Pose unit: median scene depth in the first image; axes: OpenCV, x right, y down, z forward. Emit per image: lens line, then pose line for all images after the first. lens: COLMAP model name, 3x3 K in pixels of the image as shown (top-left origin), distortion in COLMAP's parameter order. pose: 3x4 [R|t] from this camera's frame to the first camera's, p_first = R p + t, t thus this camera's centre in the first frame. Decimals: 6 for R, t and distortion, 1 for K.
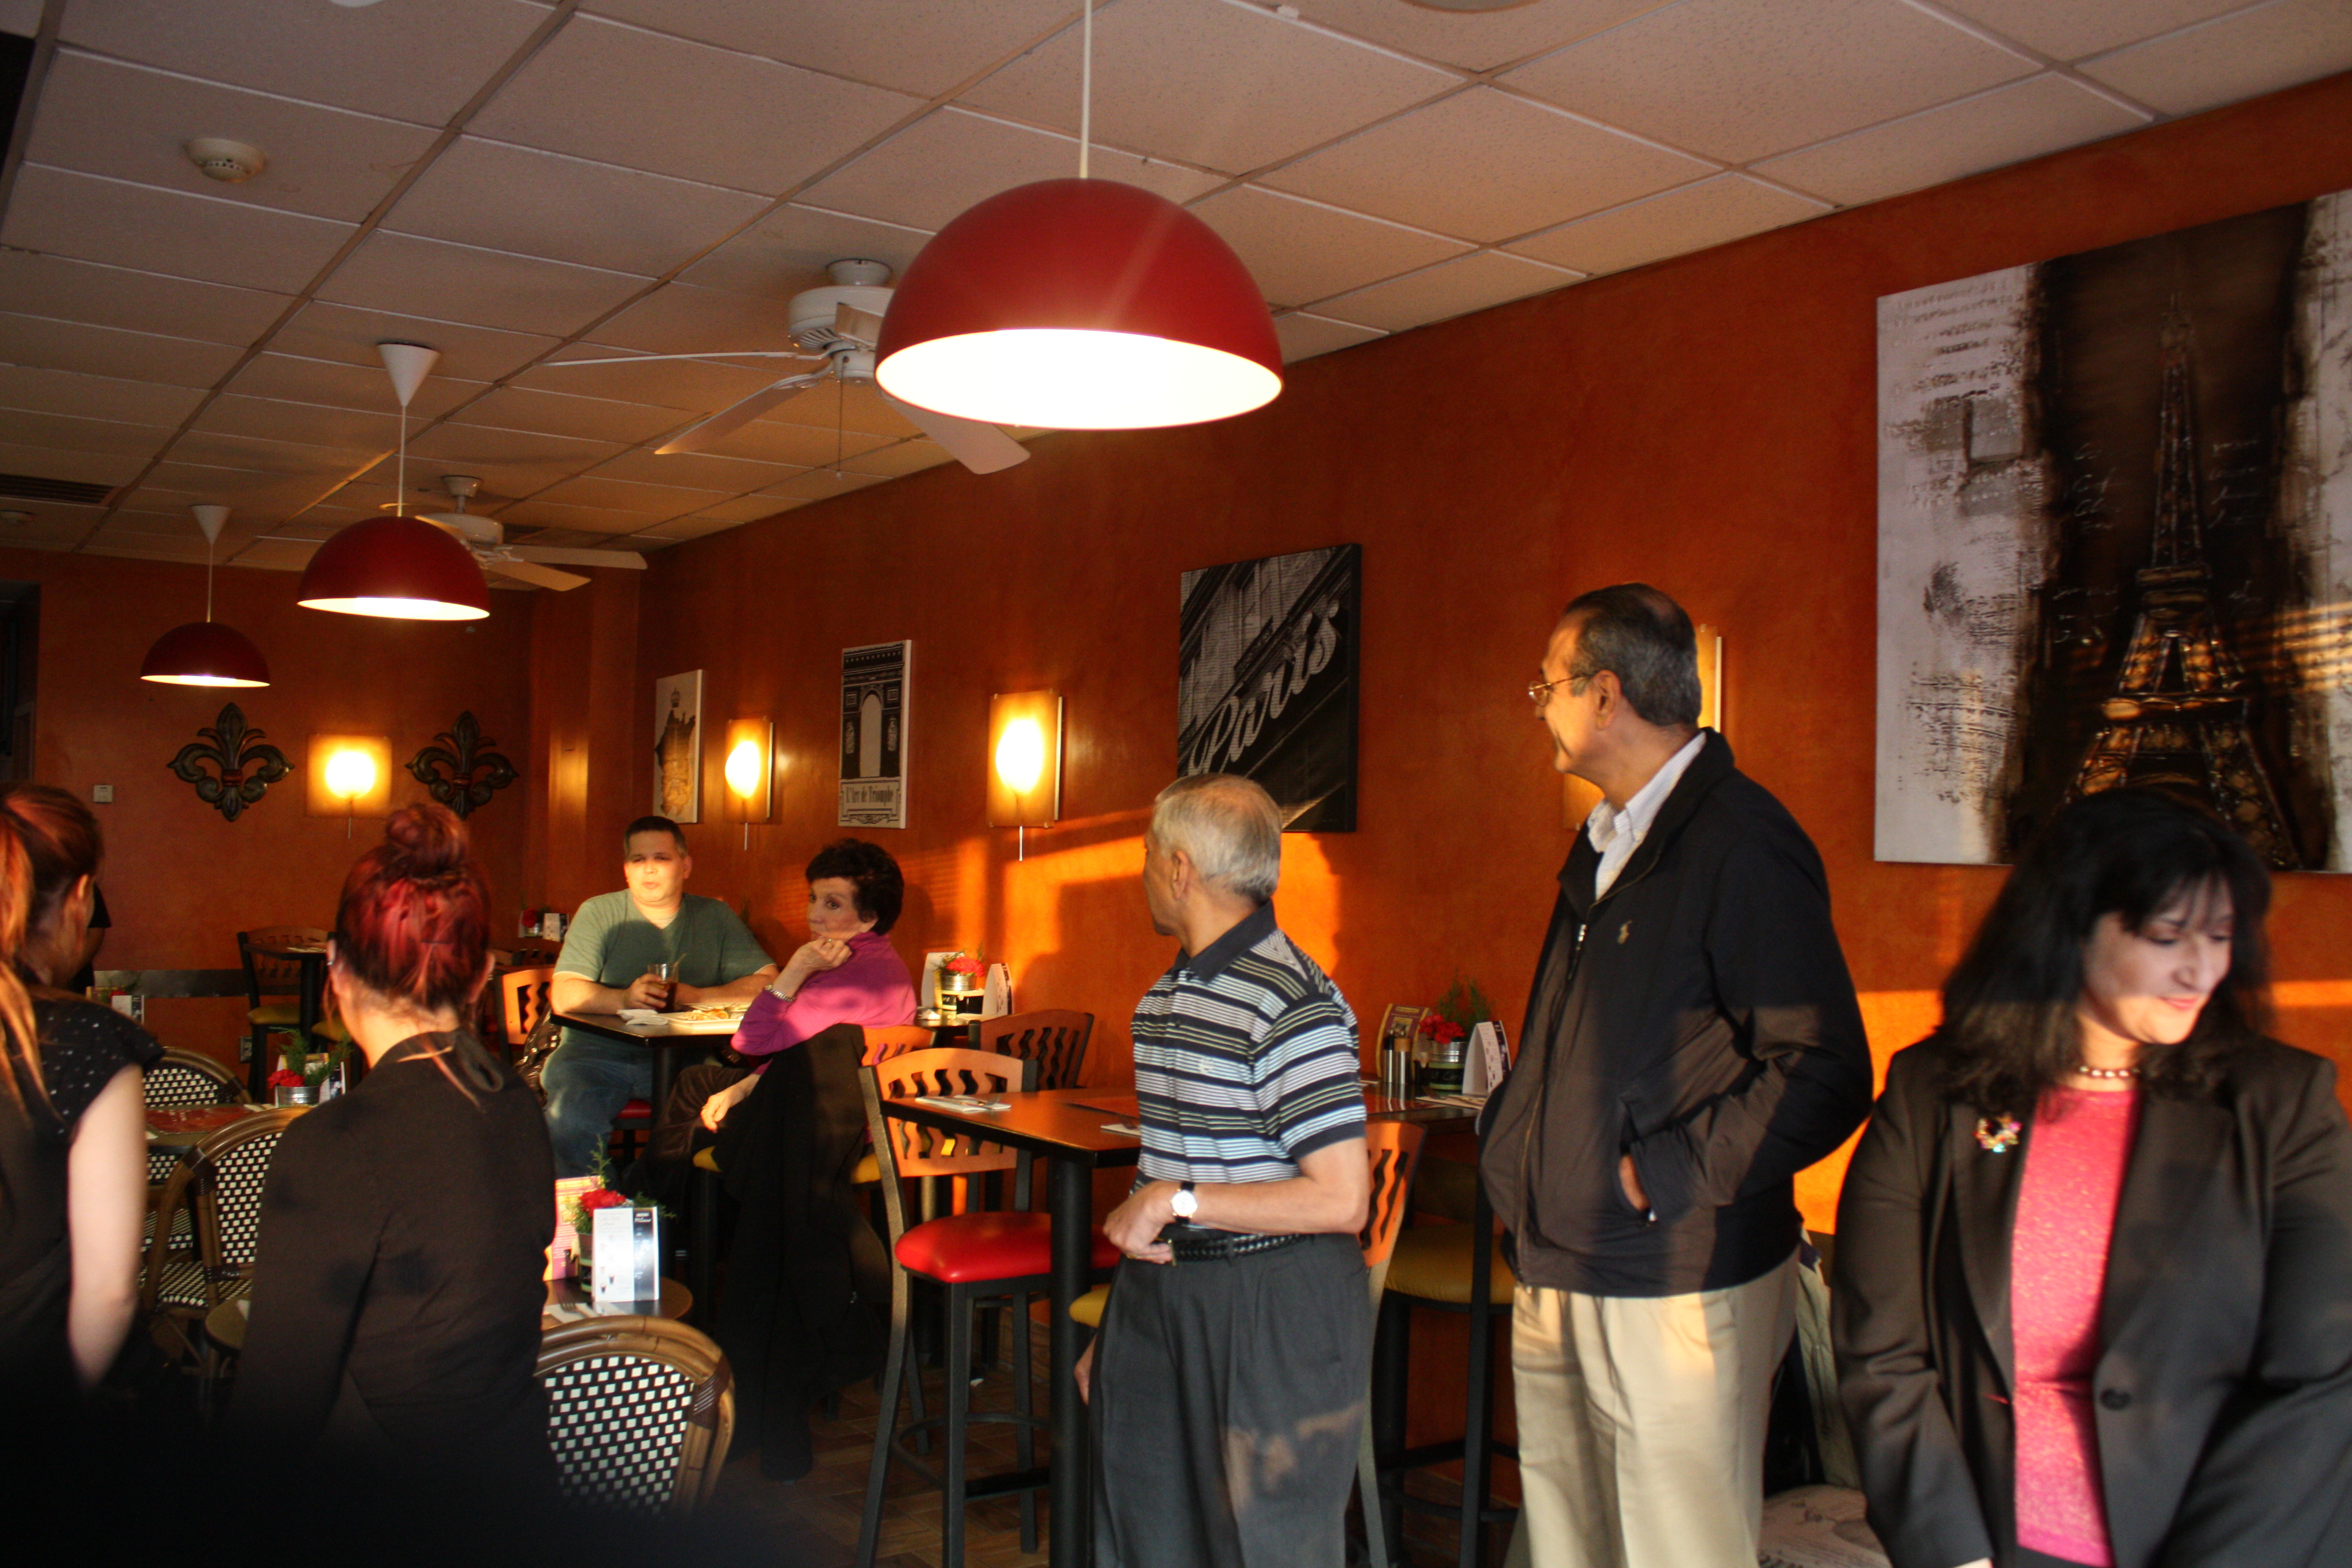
lens RADIAL K [[1956.7, 0, 1173.1], [0, 1956.7, 828.8], [0, 0, 1]] dist [-0.167332, 0.134772]
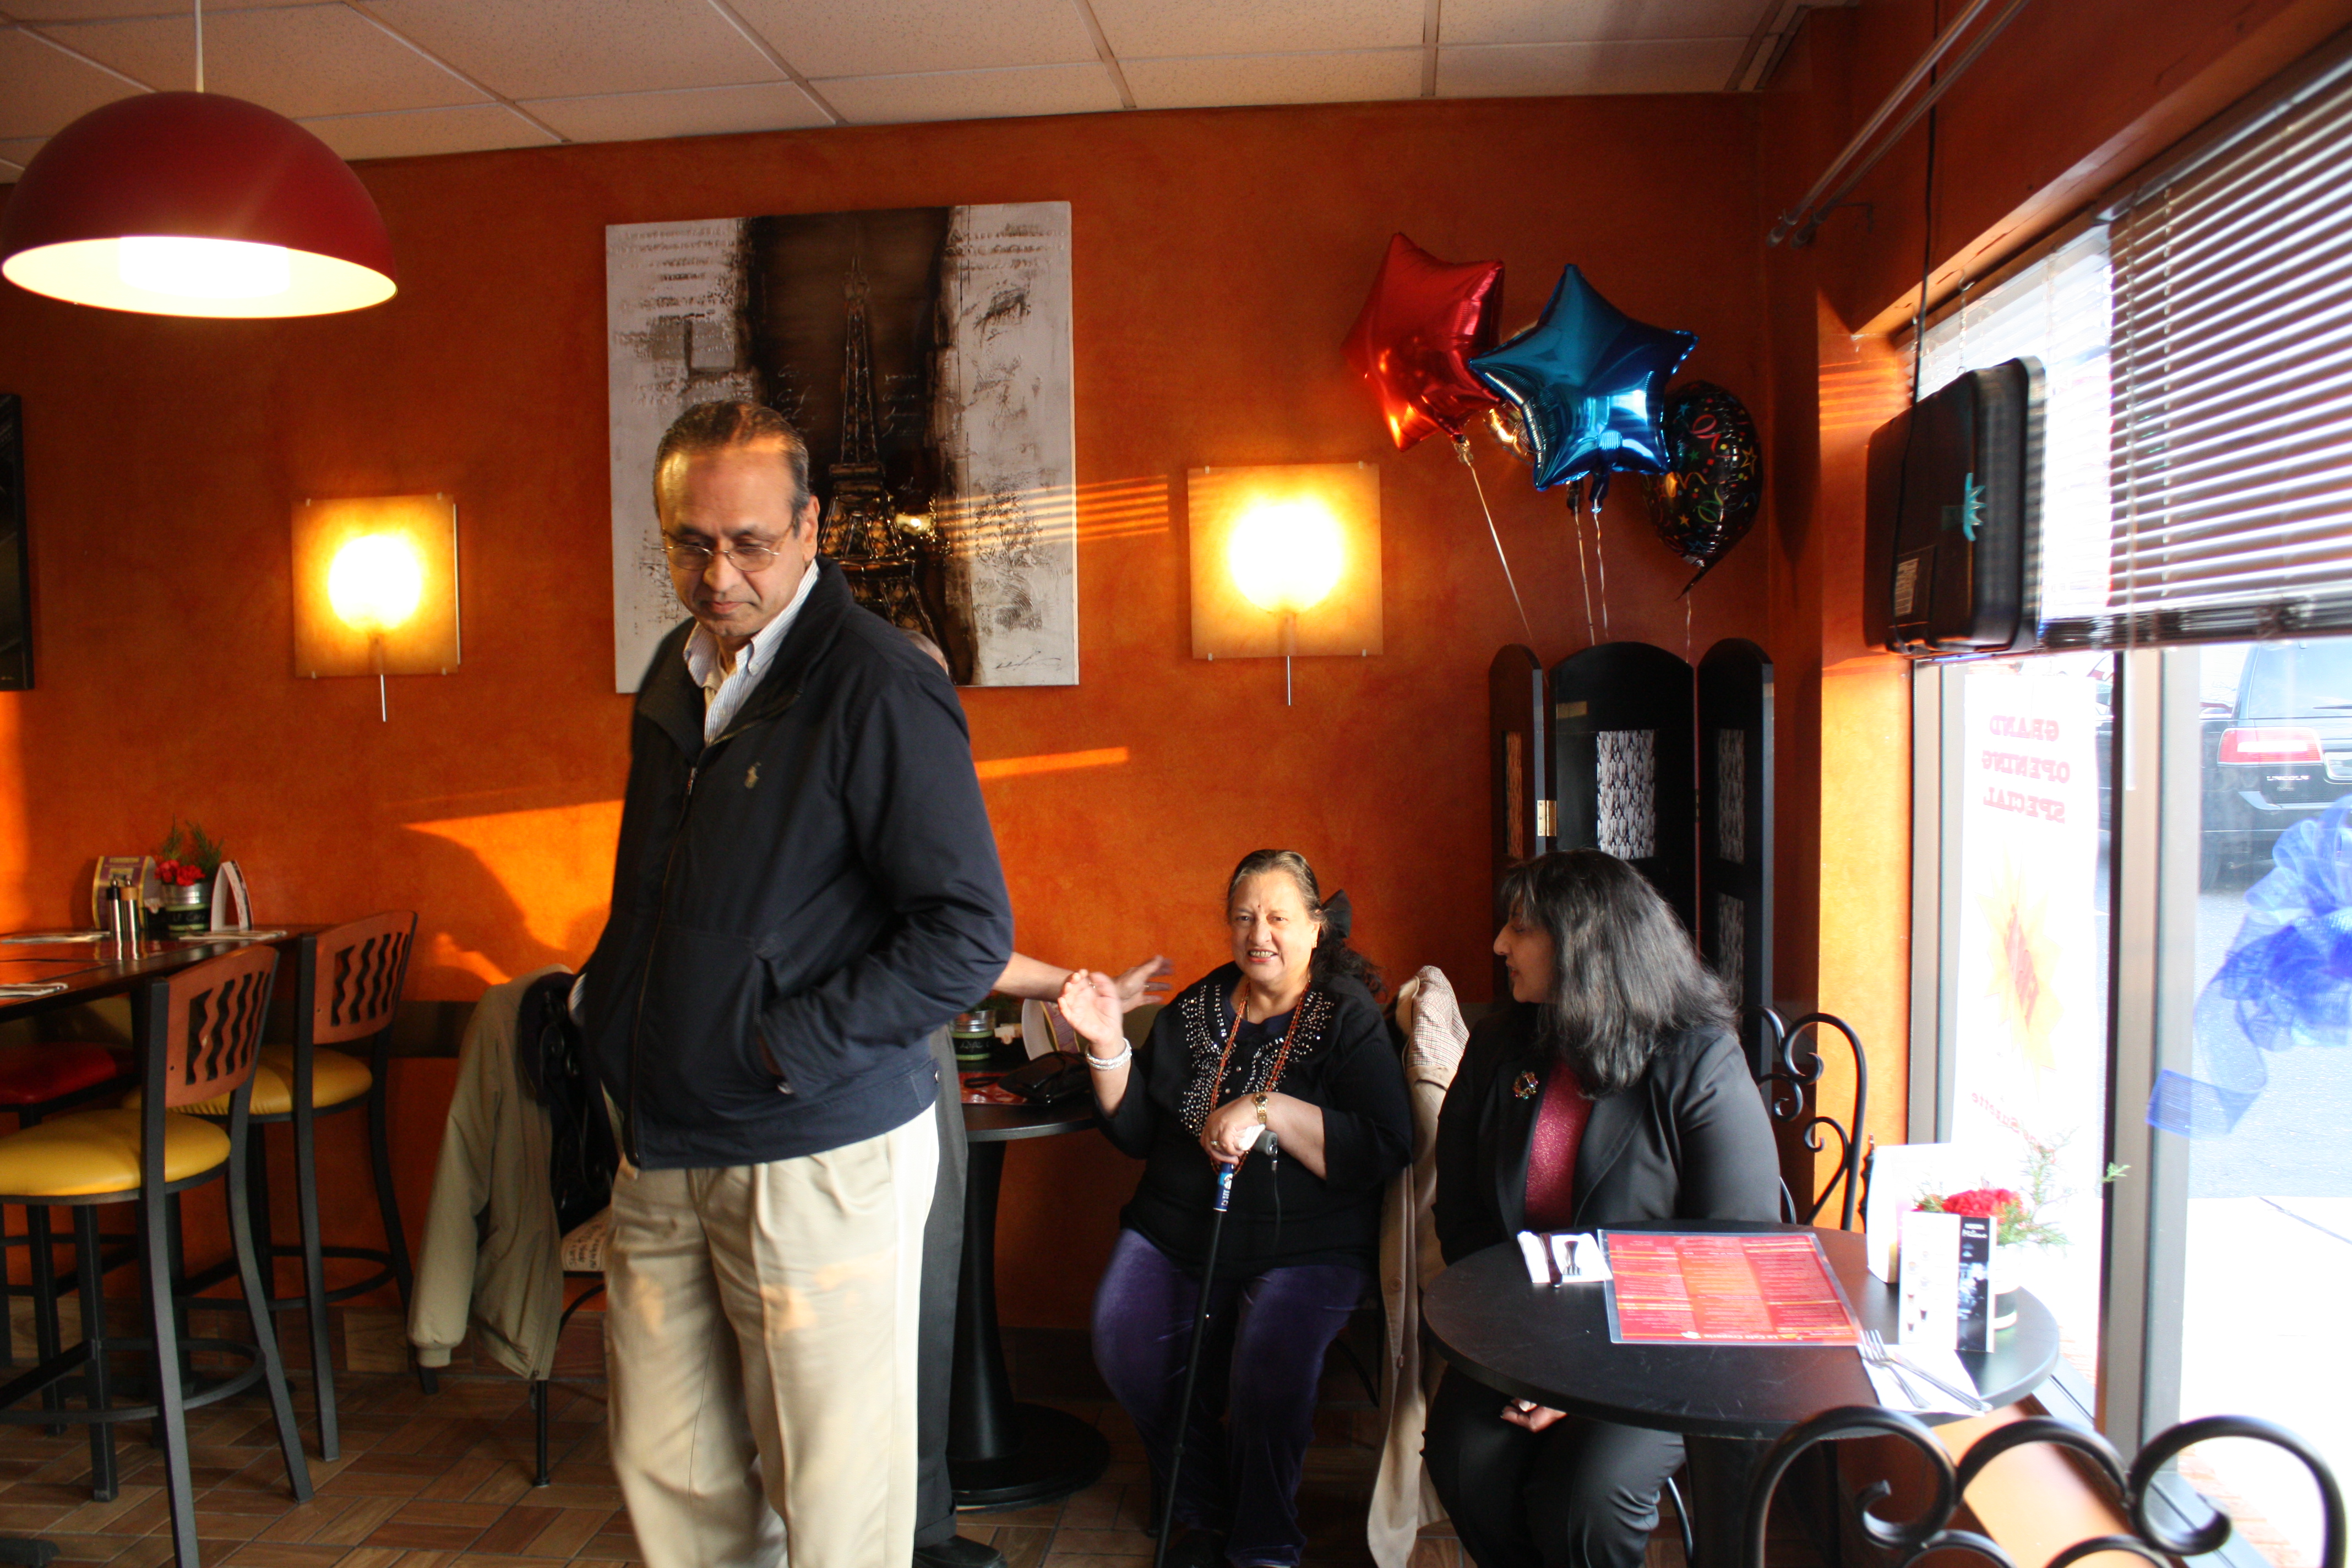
lens RADIAL K [[1956.7, 0, 1173.1], [0, 1956.7, 828.8], [0, 0, 1]] dist [-0.167332, 0.134772]
pose [[0.680401, -0.081443, 0.728301, -0.325681], [0.024354, 0.995770, 0.088600, 0.003032], [-0.732436, -0.042546, 0.679506, -0.110399]]
